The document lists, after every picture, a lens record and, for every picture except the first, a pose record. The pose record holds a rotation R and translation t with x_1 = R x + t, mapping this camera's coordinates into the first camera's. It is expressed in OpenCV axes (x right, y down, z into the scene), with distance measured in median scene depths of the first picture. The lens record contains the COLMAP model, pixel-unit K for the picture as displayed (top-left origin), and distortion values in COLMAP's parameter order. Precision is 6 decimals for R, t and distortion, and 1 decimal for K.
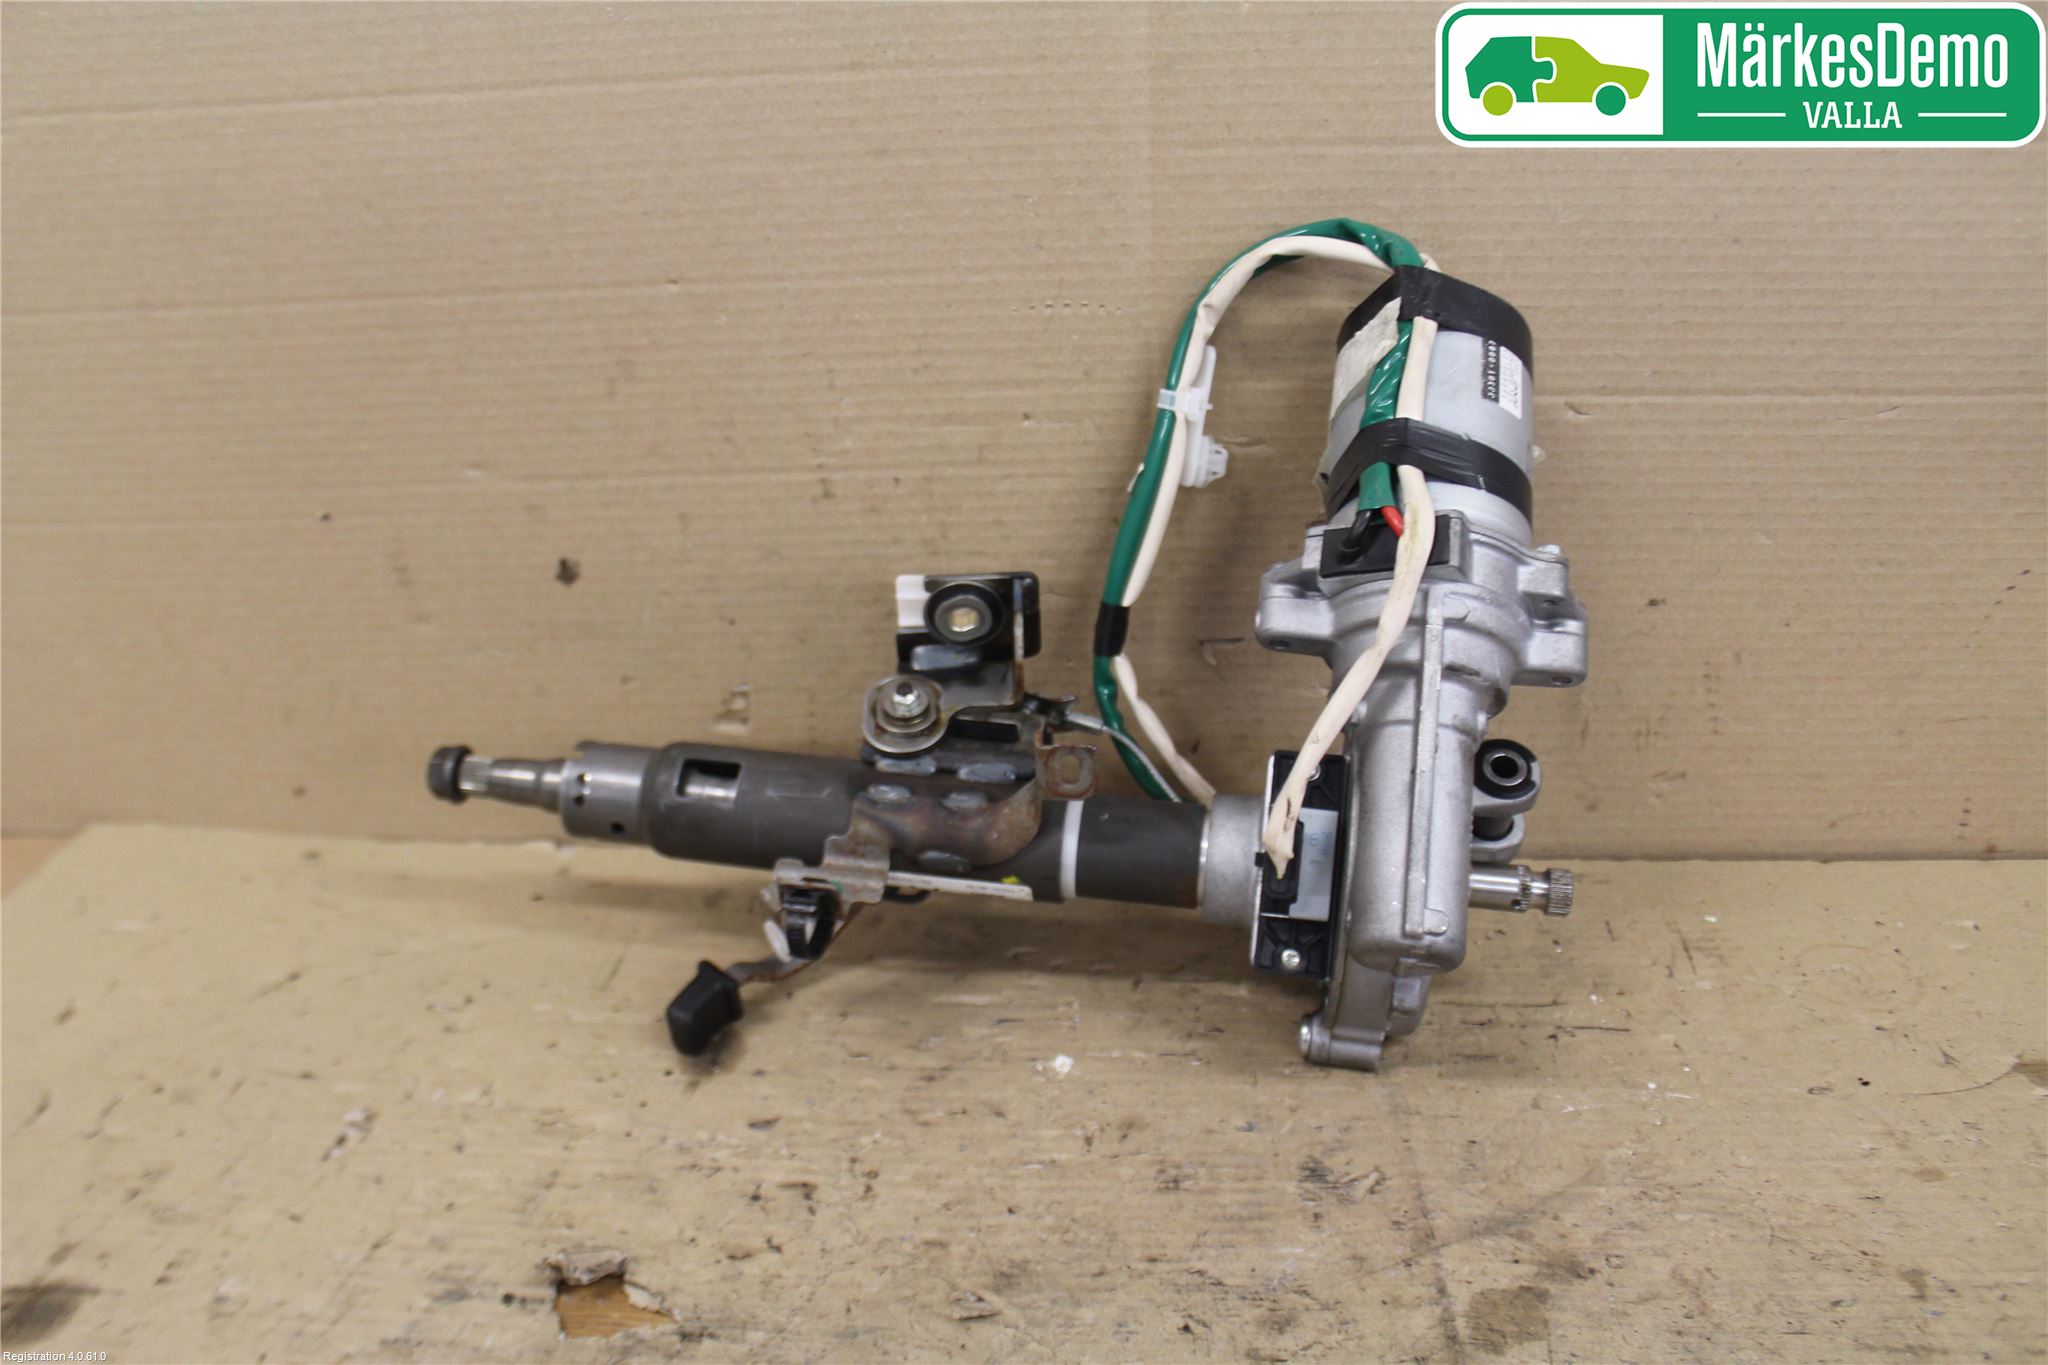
lens RADIAL K [[2313.6, 0, 853.0], [0, 2313.6, 680.8], [0, 0, 1]] dist [-0.211196, 0.269823]
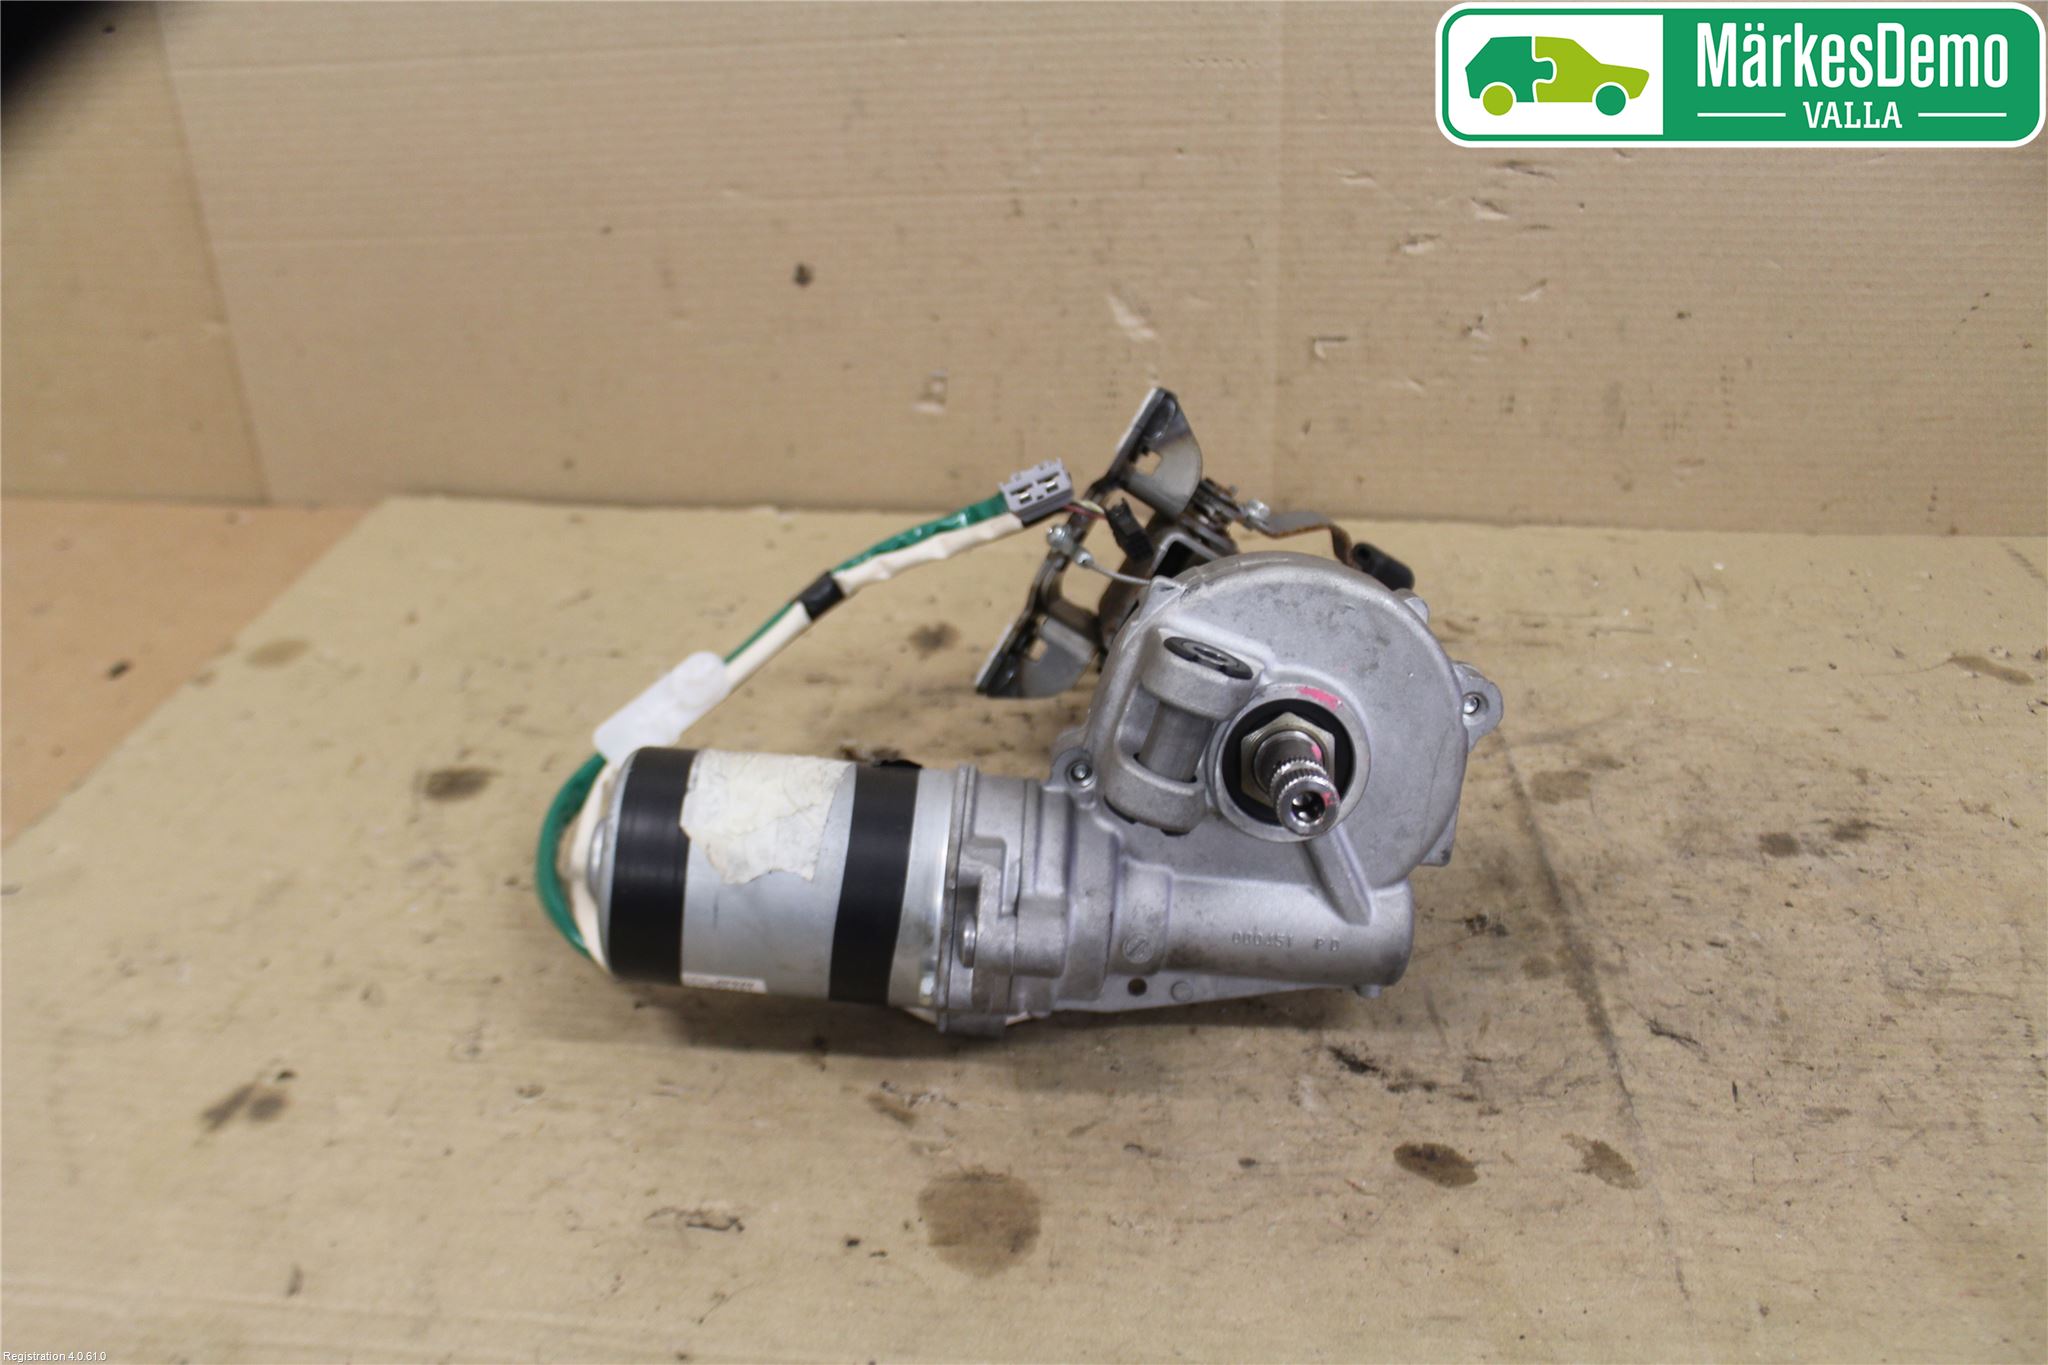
lens RADIAL K [[2209.8, 0, 874.6], [0, 2209.8, 672.4], [0, 0, 1]] dist [-0.208957, 0.243533]
pose [[0.999755, 0.012517, -0.018241, -0.065102], [-0.011057, 0.996889, 0.078038, 0.077052], [0.019161, -0.077817, 0.996784, -0.200493]]
